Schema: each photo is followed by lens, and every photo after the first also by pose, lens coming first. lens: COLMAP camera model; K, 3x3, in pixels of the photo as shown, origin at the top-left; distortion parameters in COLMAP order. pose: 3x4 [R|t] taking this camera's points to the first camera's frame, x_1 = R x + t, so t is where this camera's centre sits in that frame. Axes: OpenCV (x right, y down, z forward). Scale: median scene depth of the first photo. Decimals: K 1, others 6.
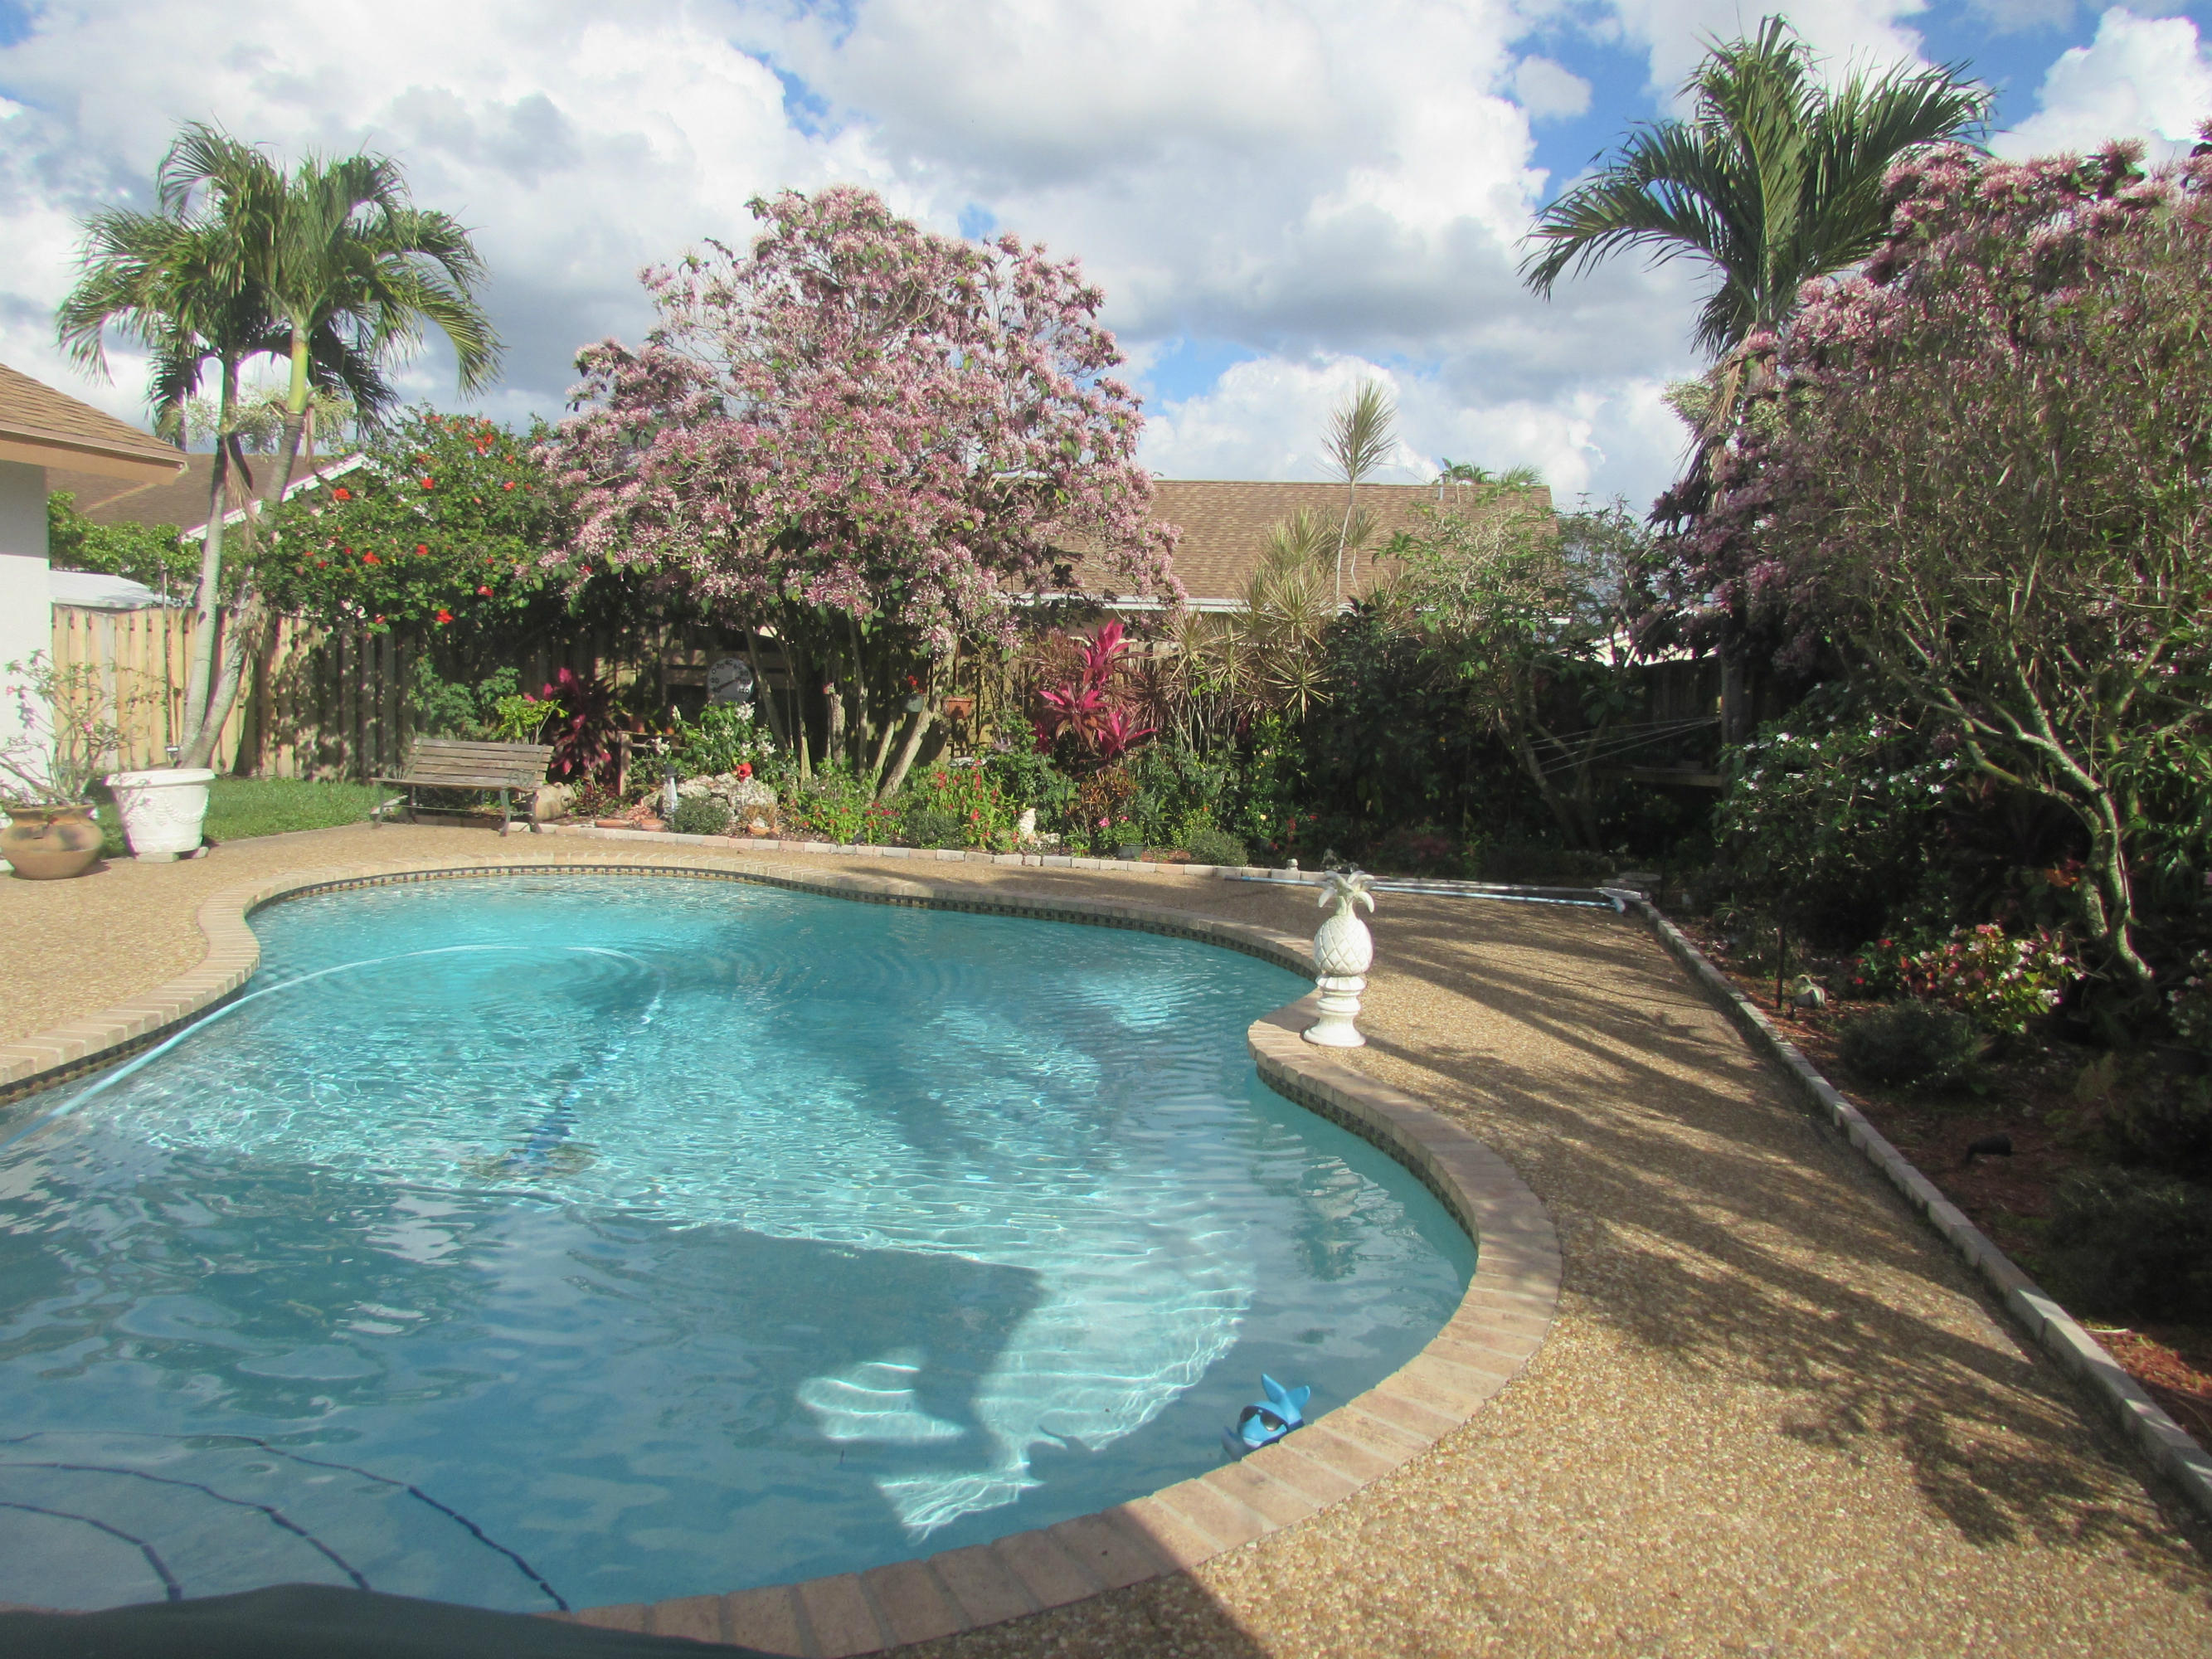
lens RADIAL K [[1557.7, 0, 1106.0], [0, 1557.7, 829.5], [0, 0, 1]] dist [-0.006347, 0.001953]
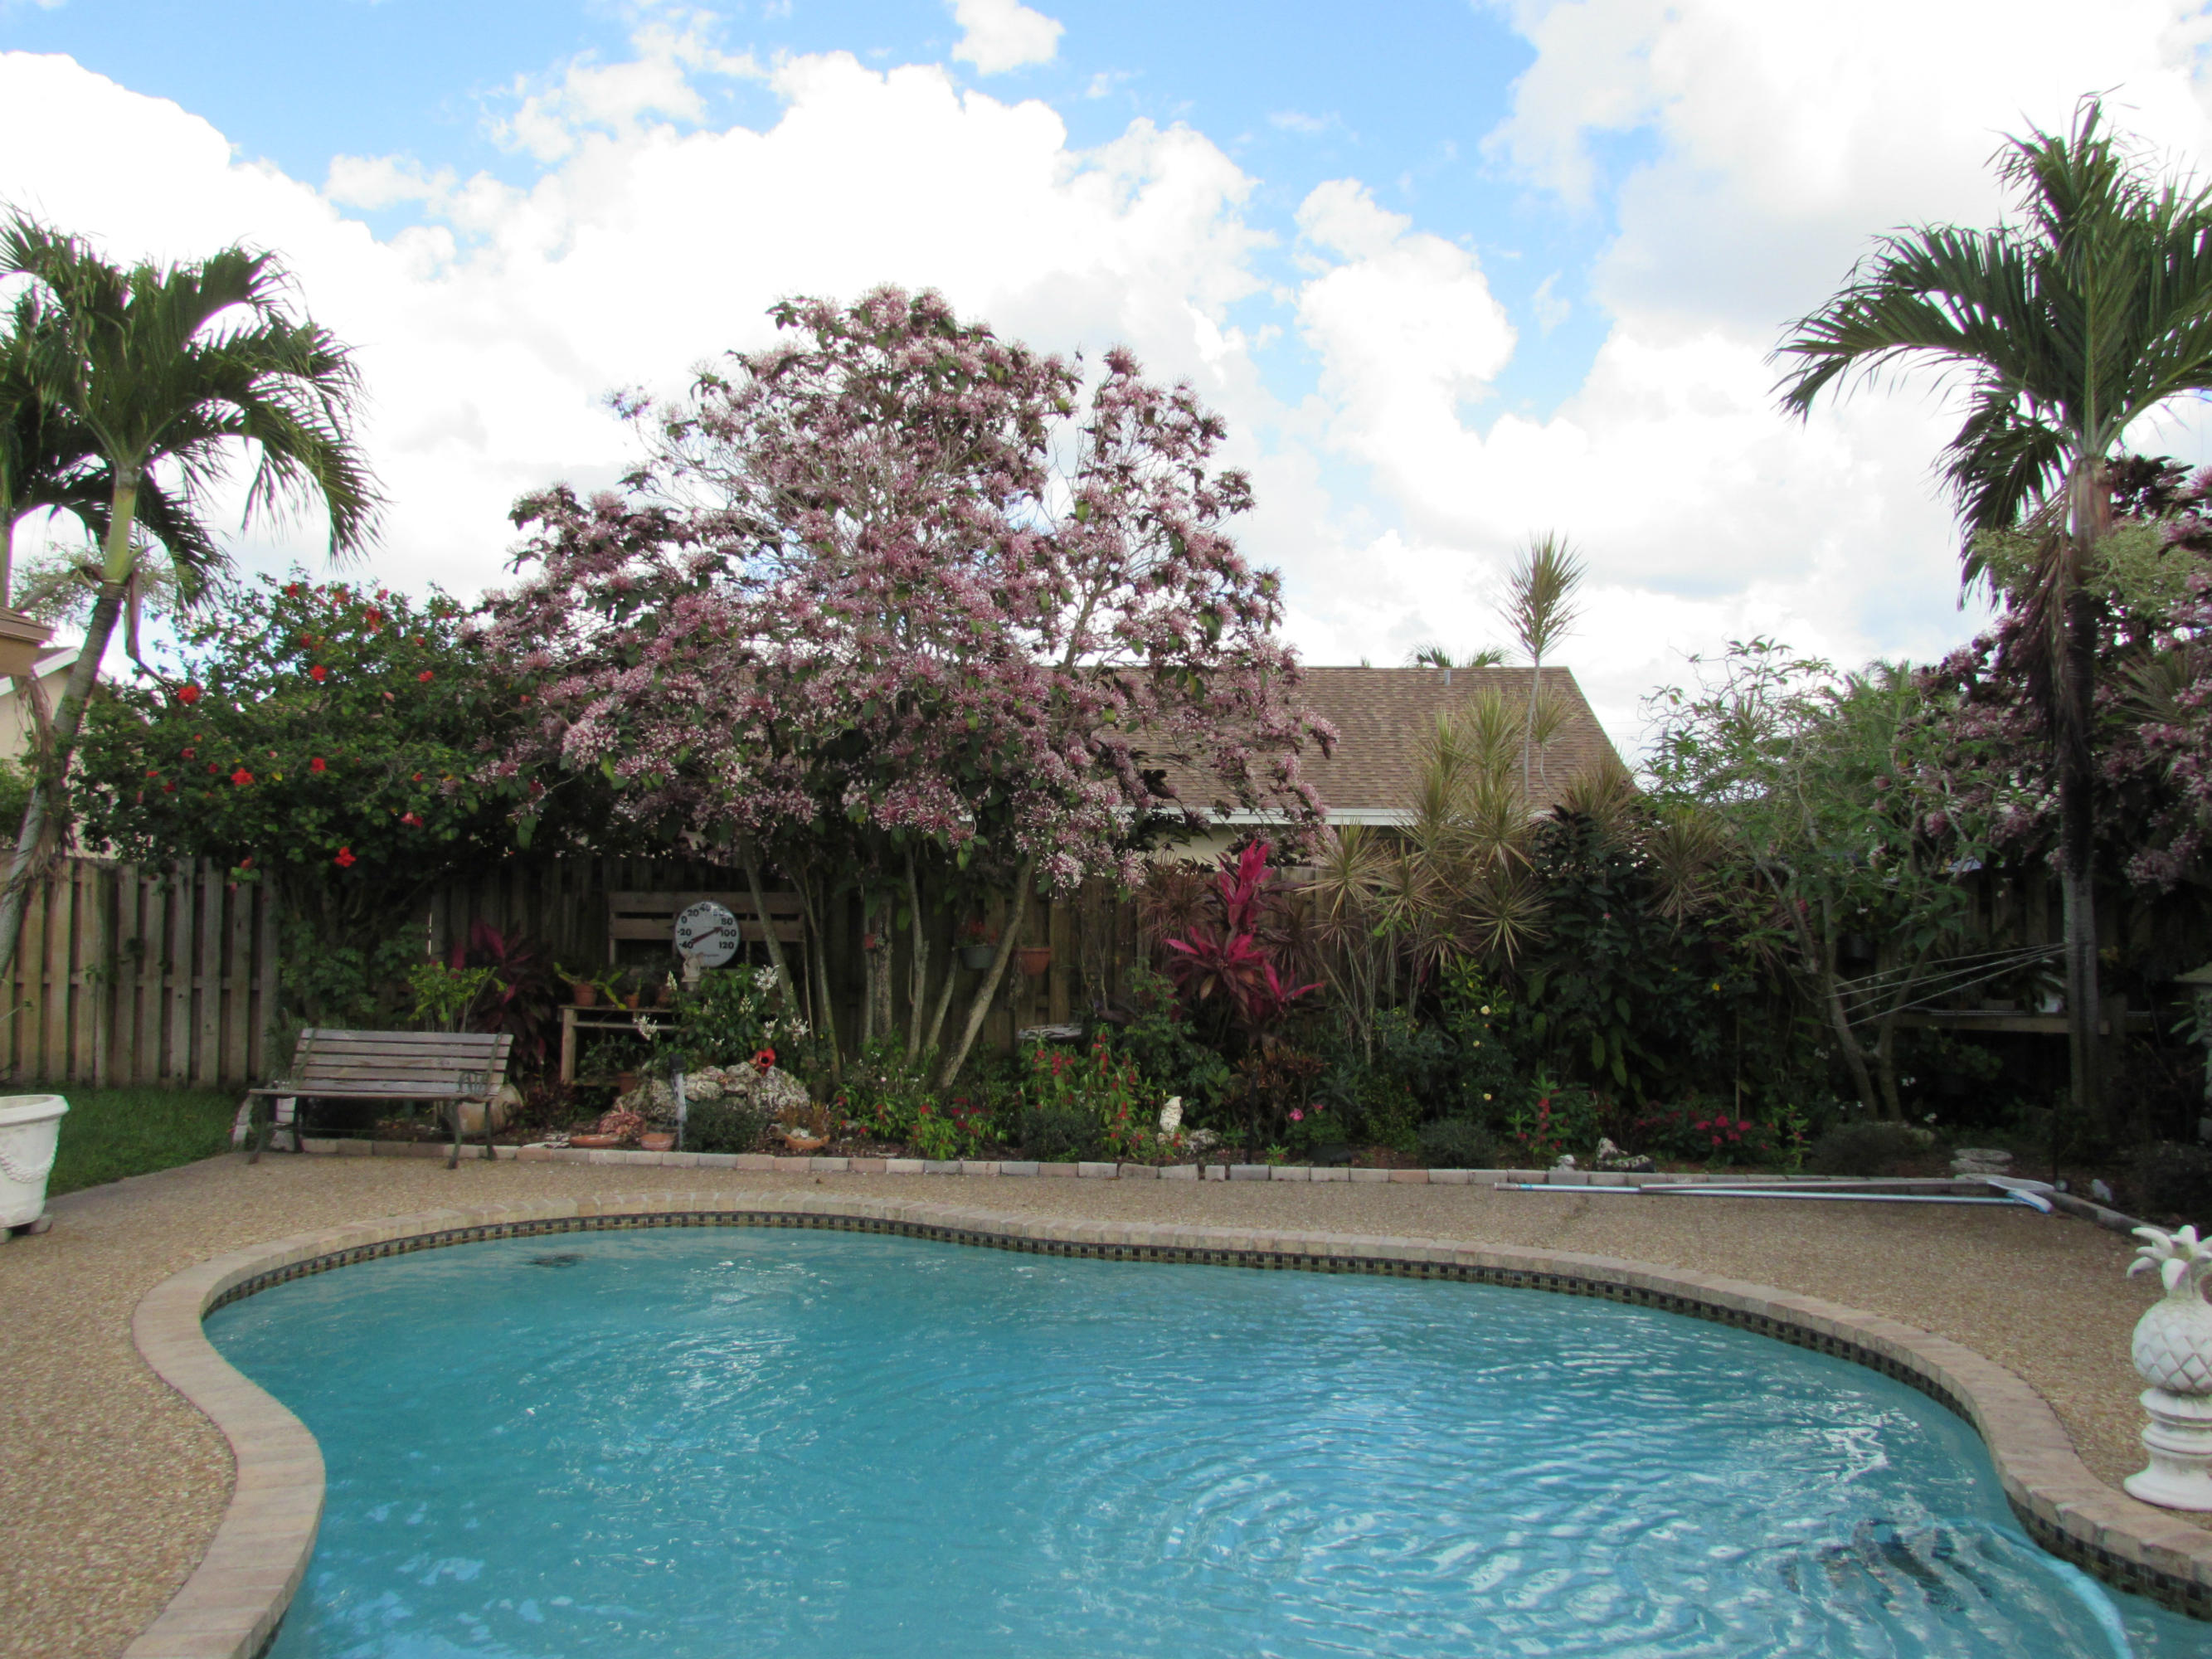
lens RADIAL K [[1837.1, 0, 1106.0], [0, 1837.1, 829.5], [0, 0, 1]] dist [-0.037738, 0.015878]
pose [[0.993109, -0.022558, 0.114998, -0.174132], [0.037868, 0.990427, -0.132743, -0.024309], [-0.110903, 0.136183, 0.984457, 0.133185]]
